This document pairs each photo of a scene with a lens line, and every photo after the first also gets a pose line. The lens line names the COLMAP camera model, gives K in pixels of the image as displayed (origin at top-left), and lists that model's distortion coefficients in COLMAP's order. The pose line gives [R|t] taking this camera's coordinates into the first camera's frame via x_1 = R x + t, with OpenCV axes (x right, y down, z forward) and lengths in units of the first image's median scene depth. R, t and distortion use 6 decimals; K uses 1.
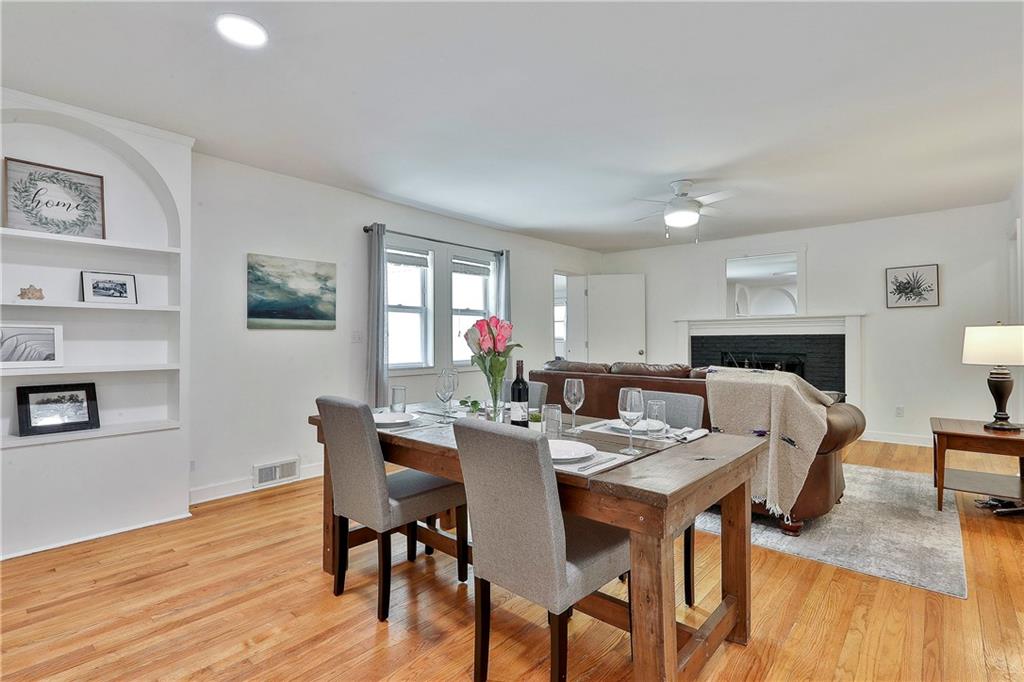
lens RADIAL K [[496.1, 0, 514.0], [0, 496.1, 335.2], [0, 0, 1]] dist [-0.001638, -0.000377]
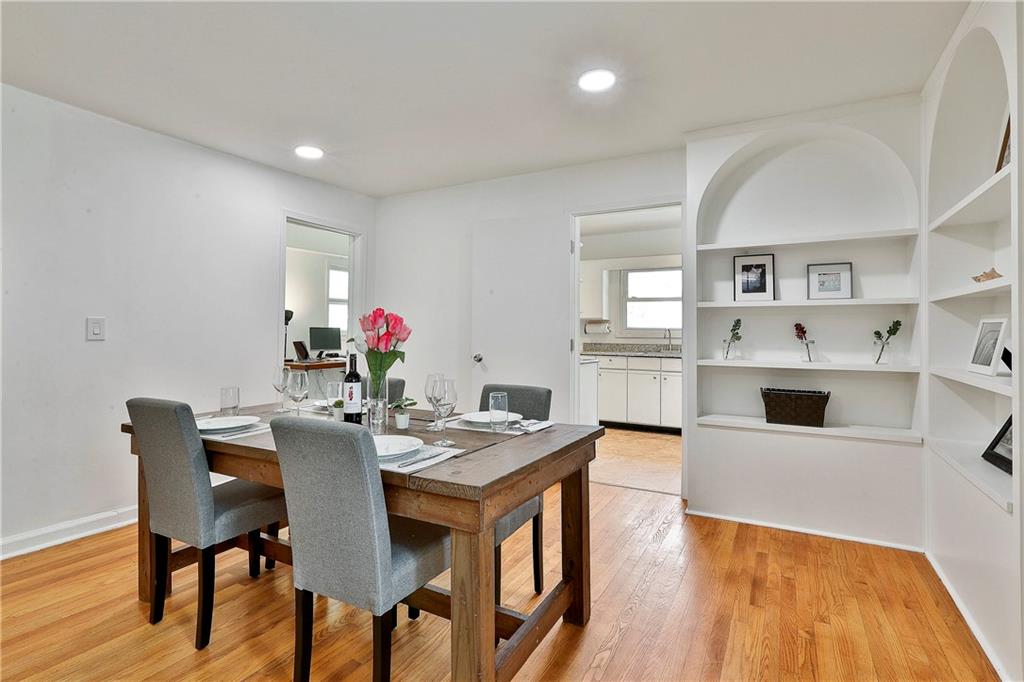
lens RADIAL K [[496.1, 0, 514.0], [0, 496.1, 335.2], [0, 0, 1]] dist [-0.001638, -0.000377]
pose [[-0.979689, -0.002744, -0.200504, -0.060771], [-0.003048, 0.999995, 0.001205, 0.003650], [0.200500, 0.001792, -0.979692, 1.147667]]
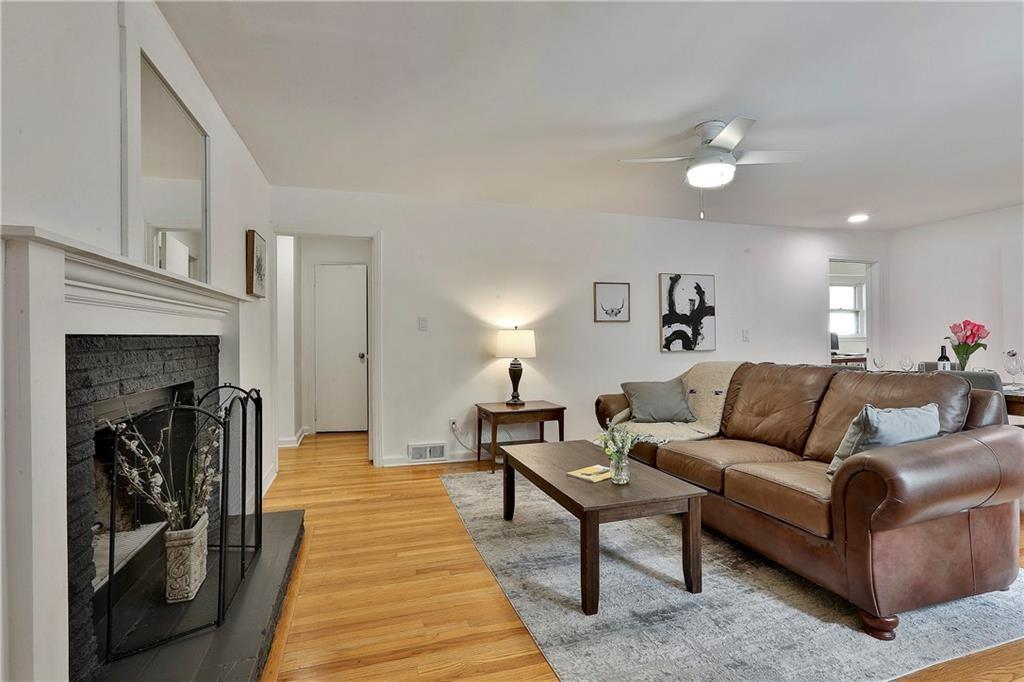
lens RADIAL K [[496.1, 0, 514.0], [0, 496.1, 335.2], [0, 0, 1]] dist [-0.001638, -0.000377]
pose [[-0.846340, 0.010187, 0.532545, 0.233656], [0.006024, 0.999936, -0.009554, 0.009442], [-0.532609, -0.004878, -0.846348, 1.959344]]
